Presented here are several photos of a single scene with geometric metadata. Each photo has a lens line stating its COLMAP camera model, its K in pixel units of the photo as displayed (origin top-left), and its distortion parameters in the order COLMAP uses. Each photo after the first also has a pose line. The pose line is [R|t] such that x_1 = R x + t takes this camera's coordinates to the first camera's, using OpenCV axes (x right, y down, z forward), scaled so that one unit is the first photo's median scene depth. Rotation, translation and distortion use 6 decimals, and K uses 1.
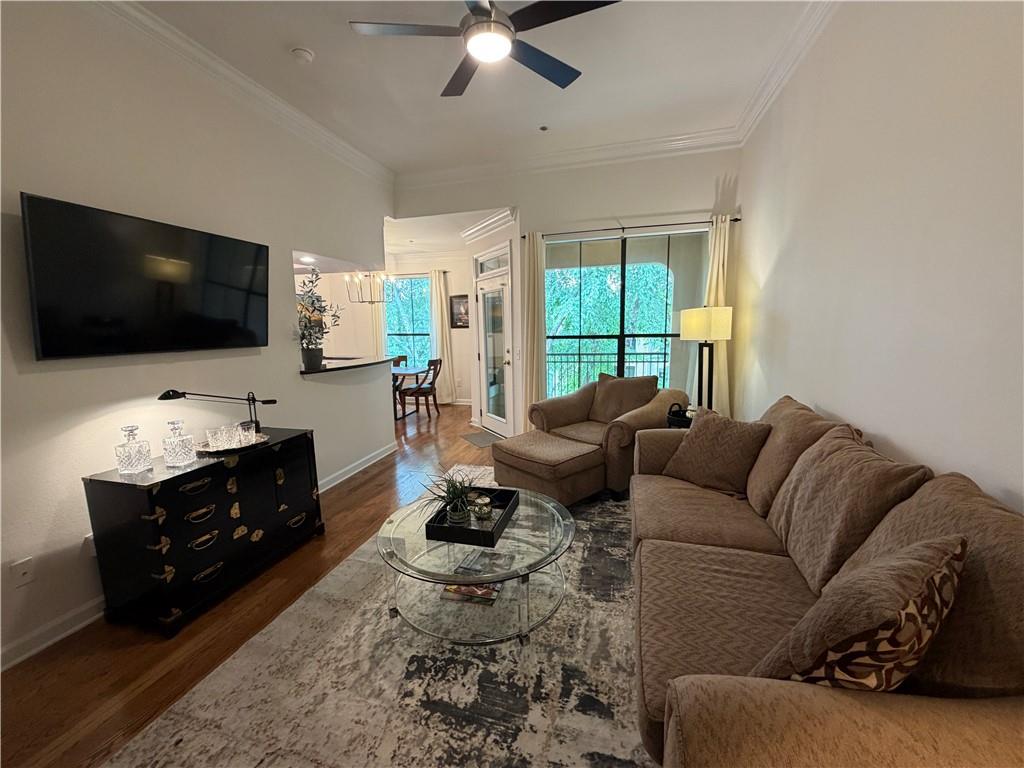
lens RADIAL K [[409.9, 0, 507.7], [0, 409.9, 385.0], [0, 0, 1]] dist [0.002292, 0.000031]
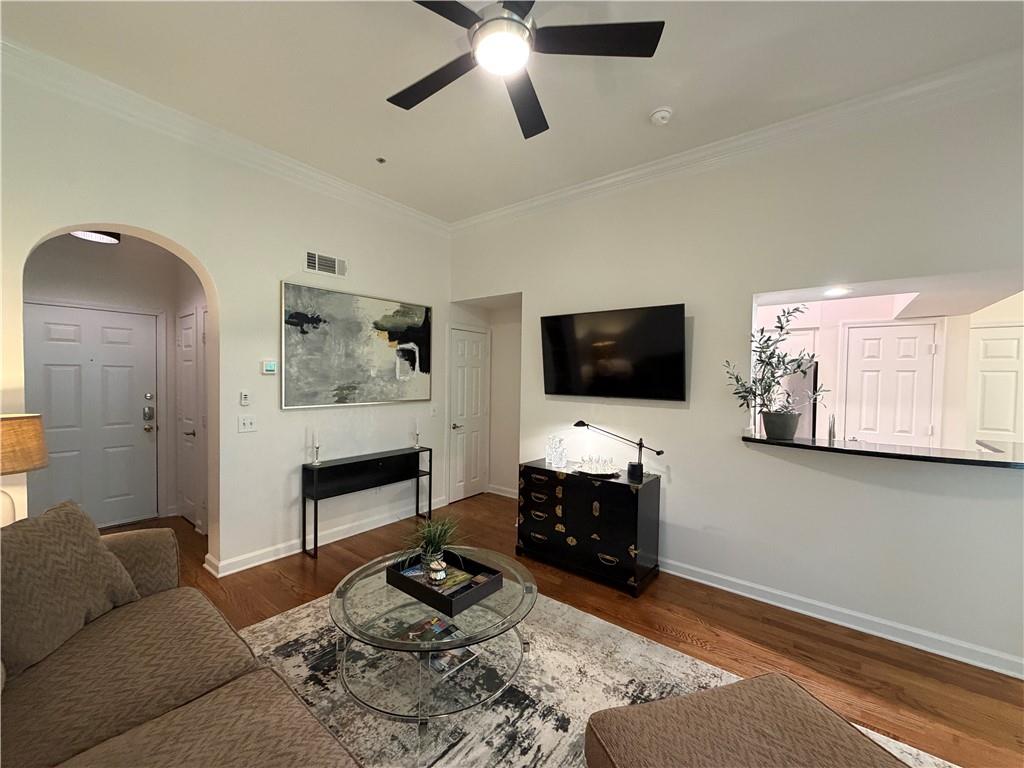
lens RADIAL K [[409.9, 0, 515.3], [0, 409.9, 386.6], [0, 0, 1]] dist [0.002292, 0.000031]
pose [[-0.385248, 0.033521, -0.922204, 0.432634], [-0.146456, 0.984453, 0.096965, -0.144320], [0.911117, 0.172418, -0.374349, 0.851354]]
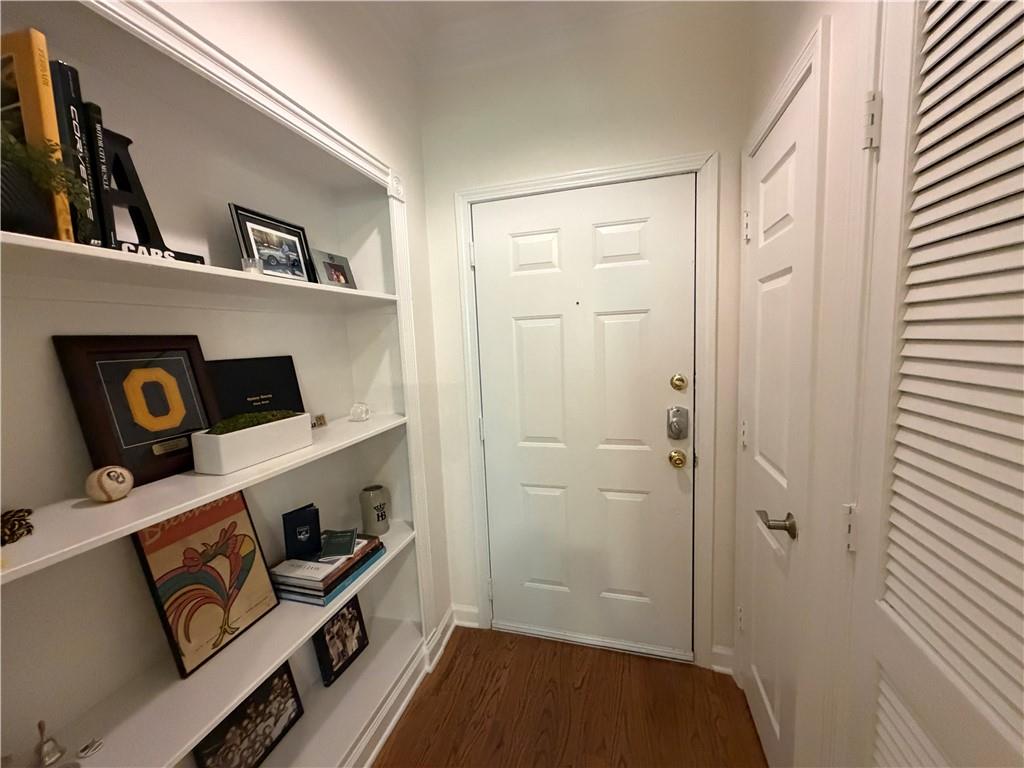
lens RADIAL K [[409.9, 0, 509.0], [0, 409.9, 381.9], [0, 0, 1]] dist [0.002292, 0.000031]
pose [[-0.998504, 0.054041, 0.008290, 0.282282], [0.054386, 0.966230, 0.251876, -0.094234], [0.005601, 0.251950, -0.967724, 0.564059]]
